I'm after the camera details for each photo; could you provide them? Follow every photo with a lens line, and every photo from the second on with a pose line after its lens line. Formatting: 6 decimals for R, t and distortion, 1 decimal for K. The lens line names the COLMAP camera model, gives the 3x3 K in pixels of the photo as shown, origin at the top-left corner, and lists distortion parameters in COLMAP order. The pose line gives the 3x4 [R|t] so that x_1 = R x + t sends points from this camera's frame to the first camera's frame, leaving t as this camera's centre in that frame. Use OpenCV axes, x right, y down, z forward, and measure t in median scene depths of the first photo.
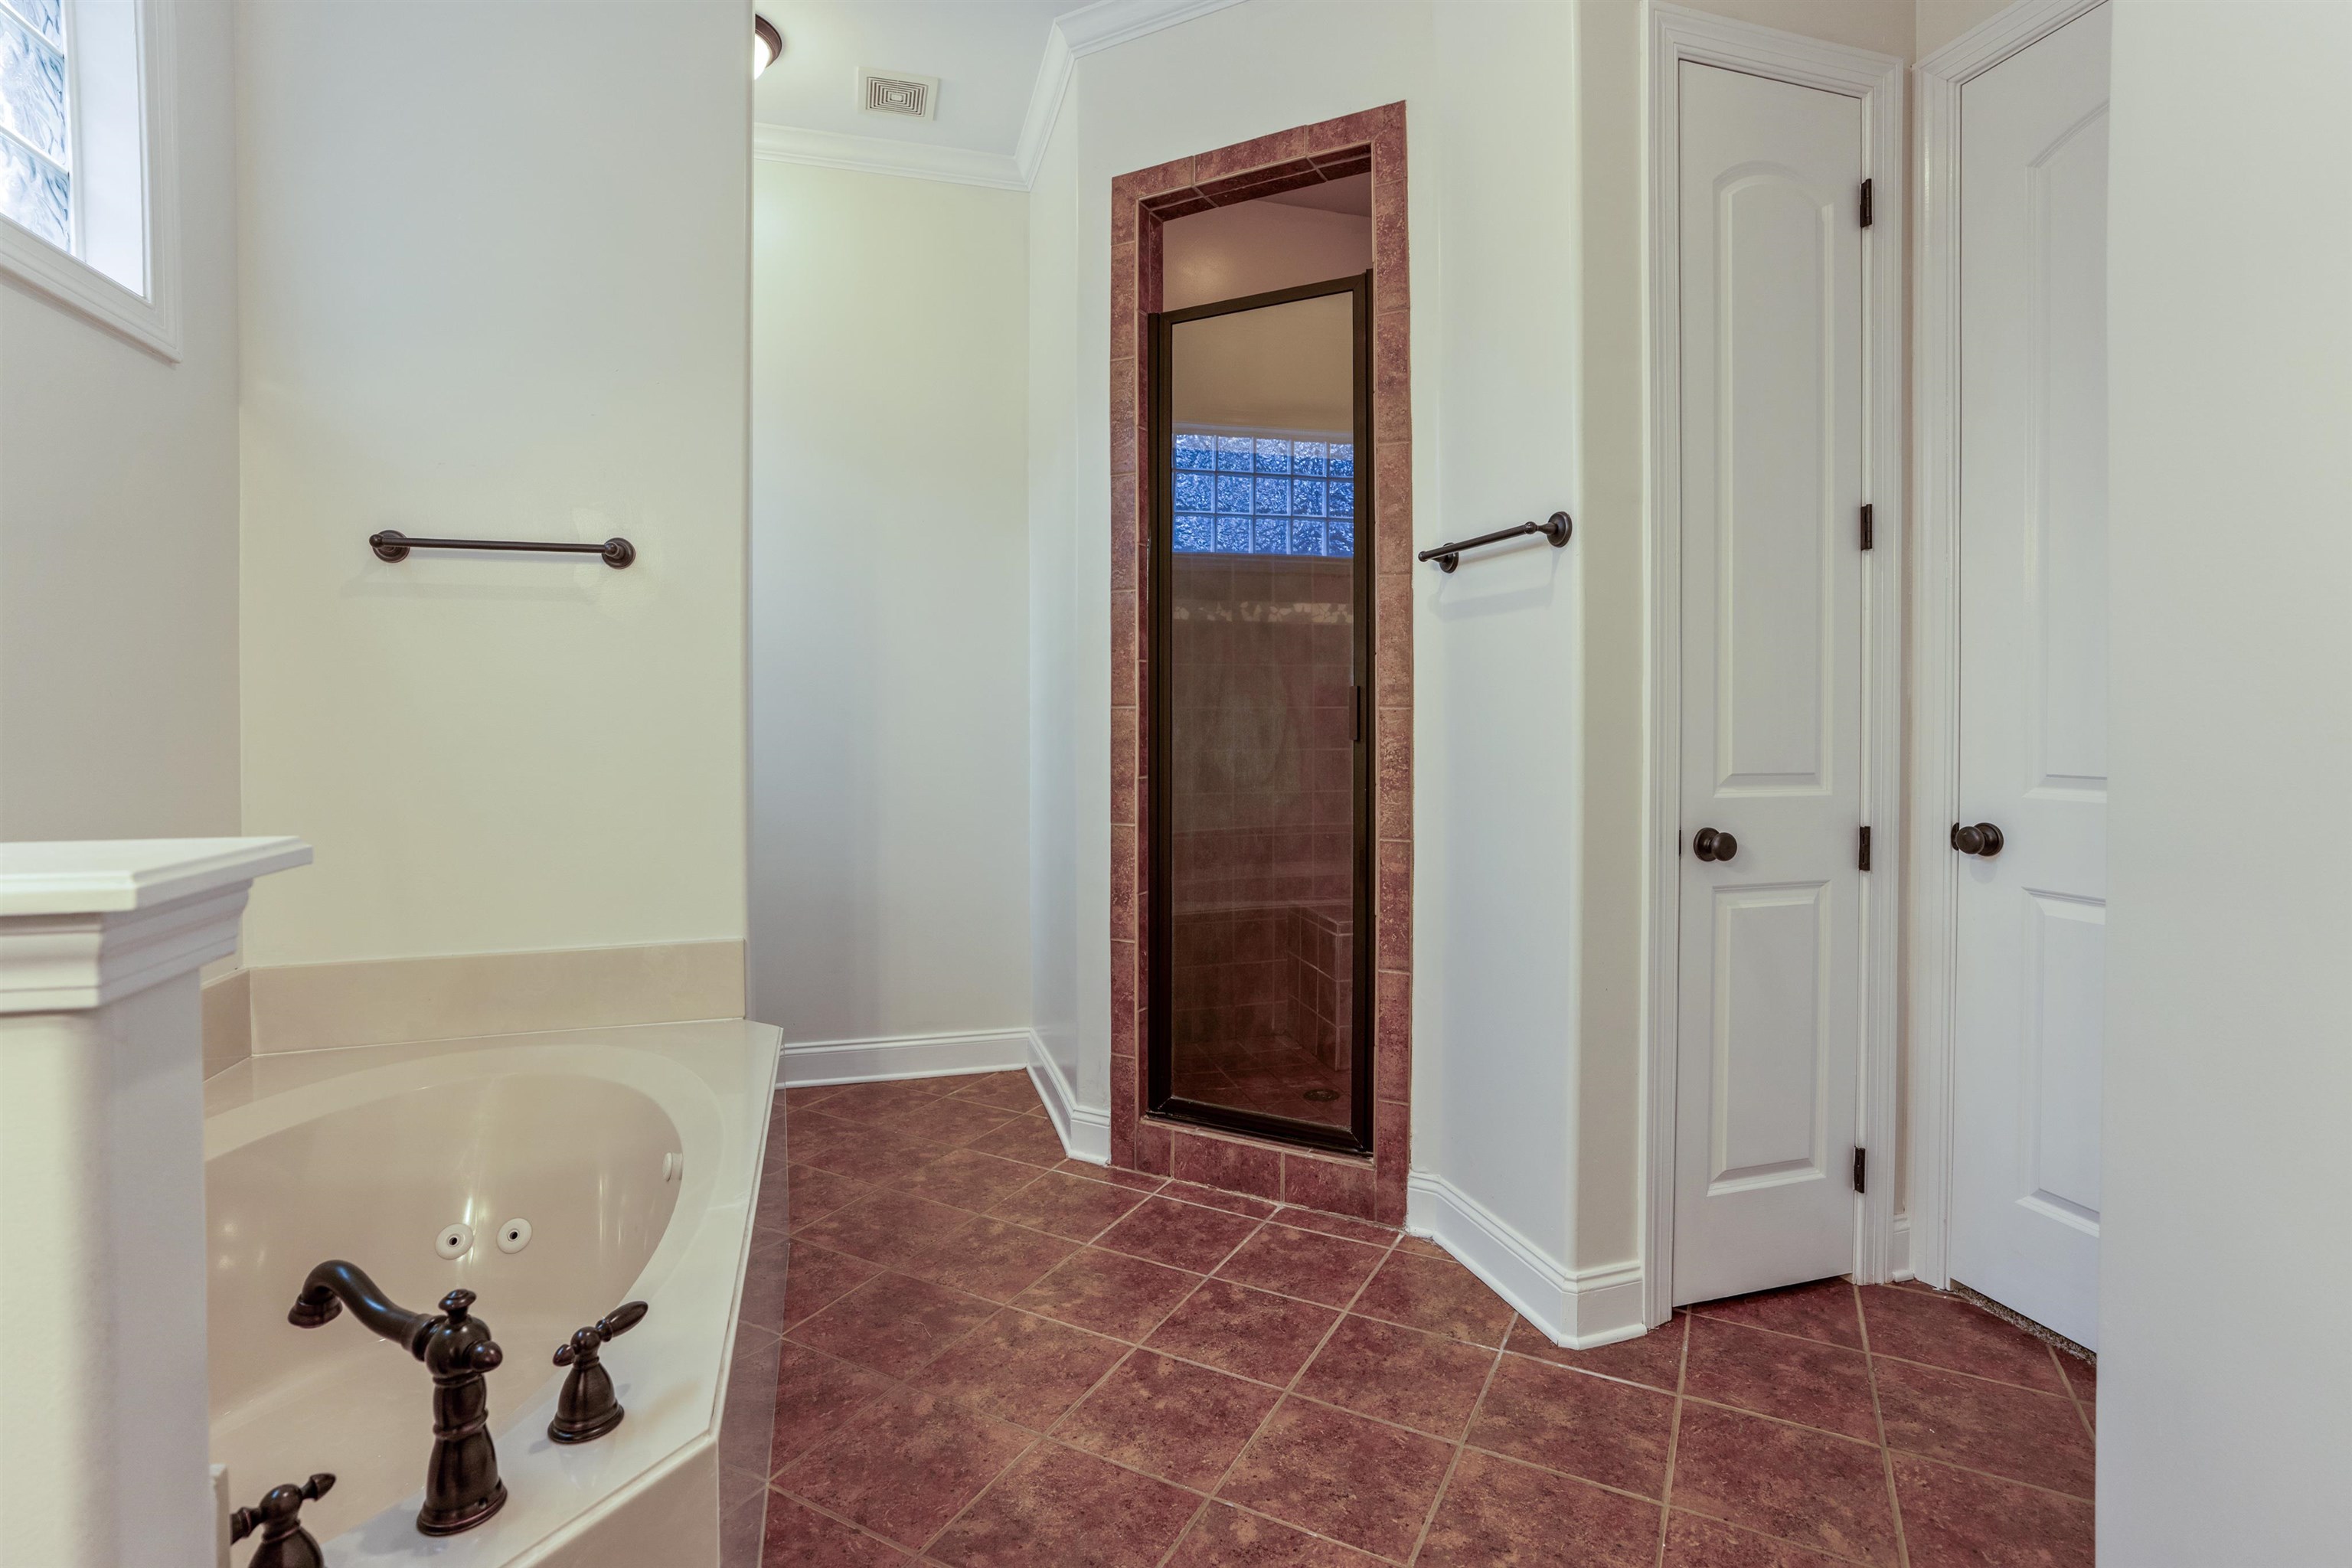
lens RADIAL K [[1098.1, 0, 1167.9], [0, 1098.1, 722.9], [0, 0, 1]] dist [-0.054233, 0.020629]
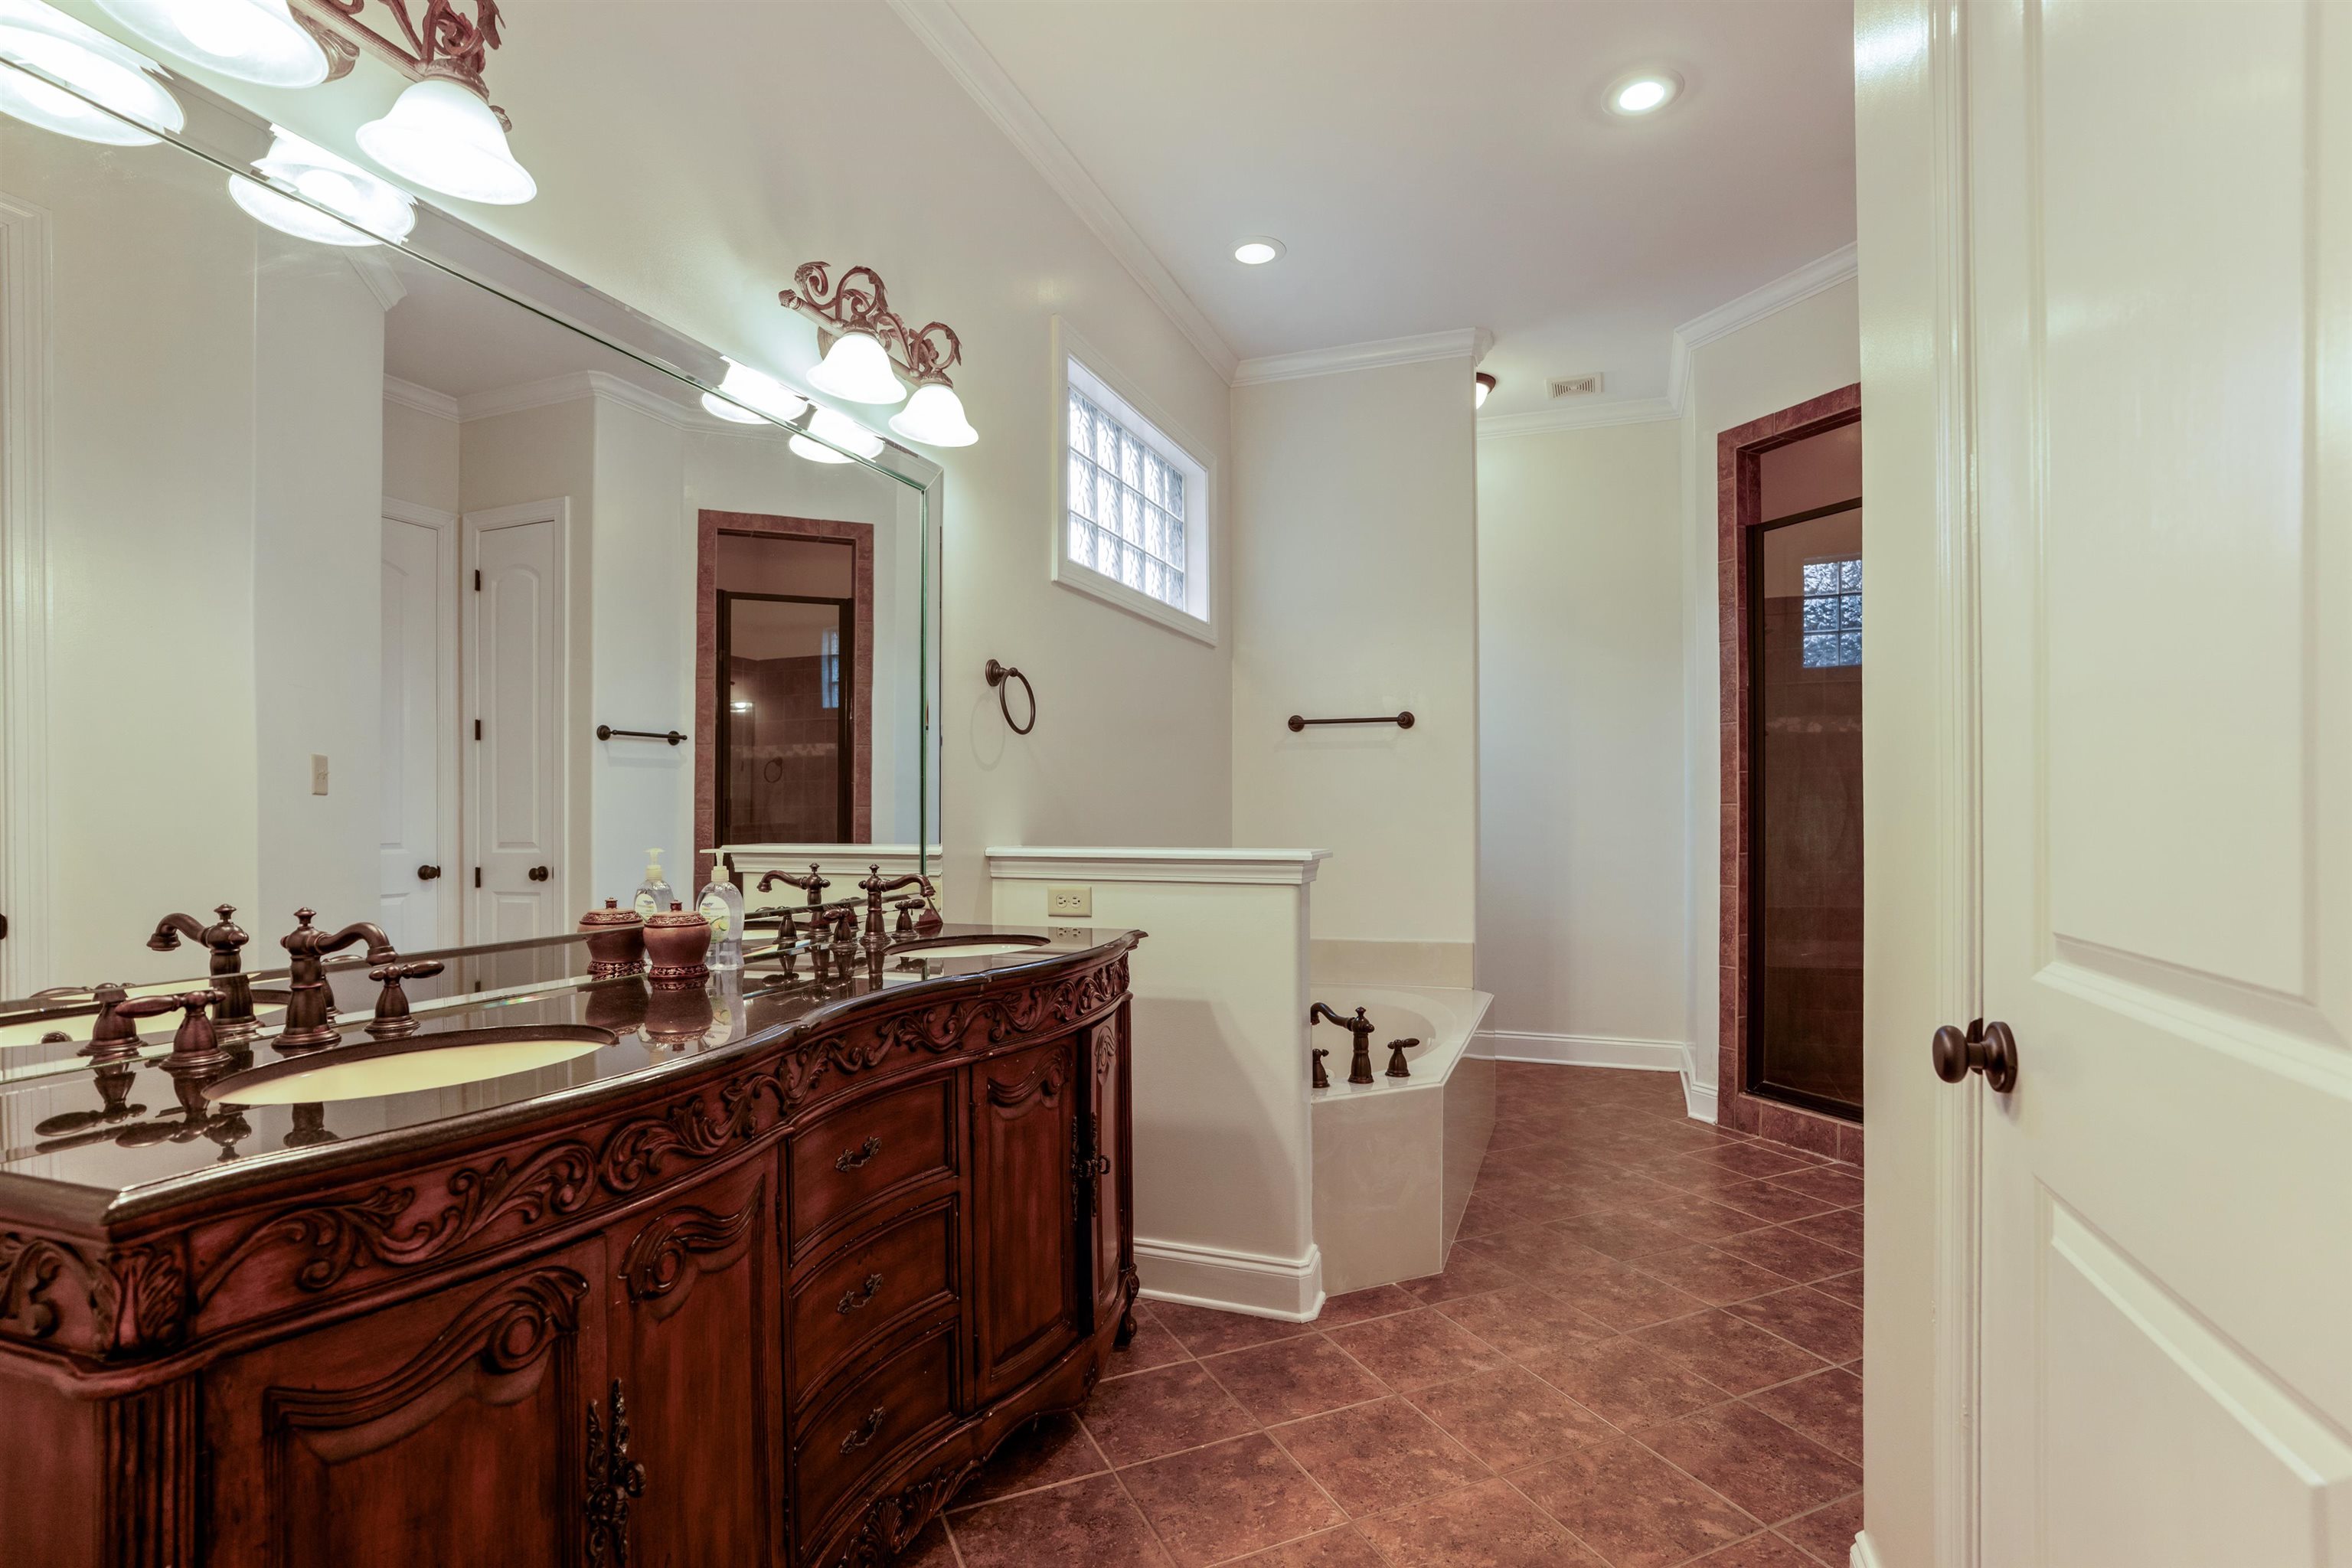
lens RADIAL K [[1098.1, 0, 1190.0], [0, 1098.1, 834.2], [0, 0, 1]] dist [-0.054233, 0.020629]
pose [[0.794697, 0.008651, -0.606944, 0.293951], [0.002073, 0.999854, 0.016967, -0.000866], [0.607002, -0.014742, 0.794563, -0.623500]]
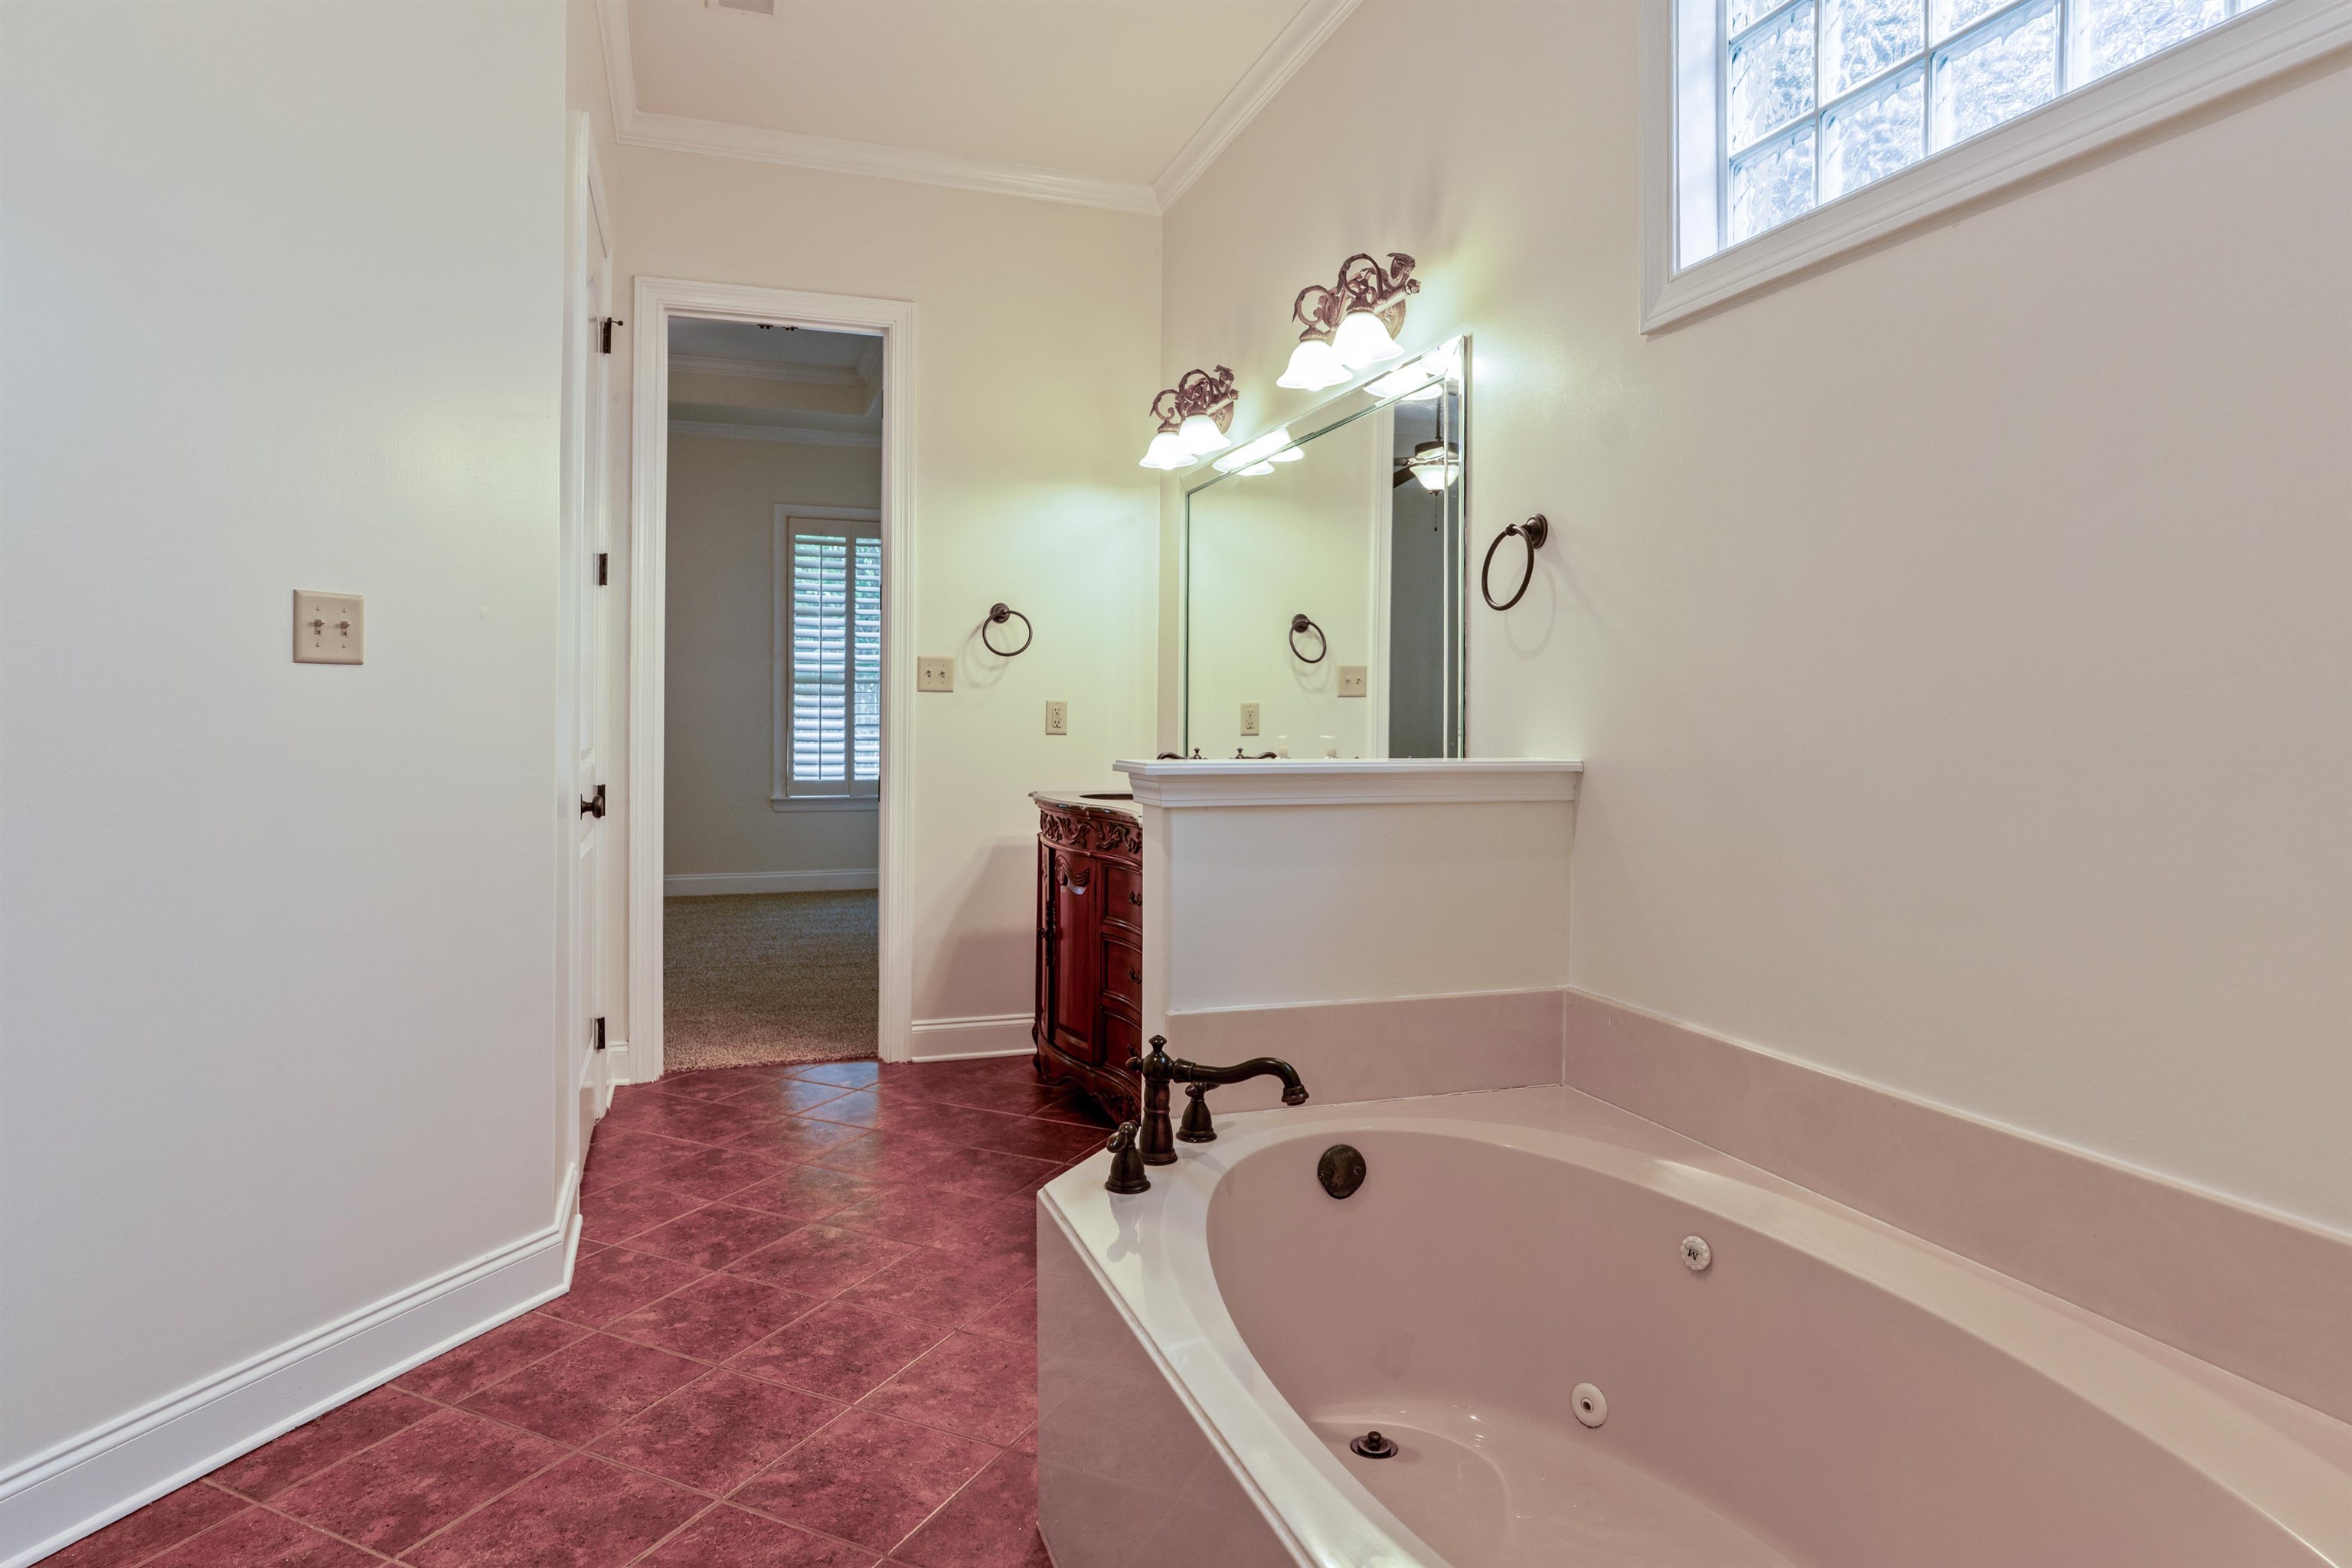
lens RADIAL K [[1337.2, 0, 1176.6], [0, 1337.2, 713.7], [0, 0, 1]] dist [-0.029149, 0.012337]
pose [[-0.998923, -0.004054, -0.046232, -0.216253], [-0.004019, 0.999992, -0.000845, -0.001613], [0.046235, -0.000659, -0.998930, 1.182058]]
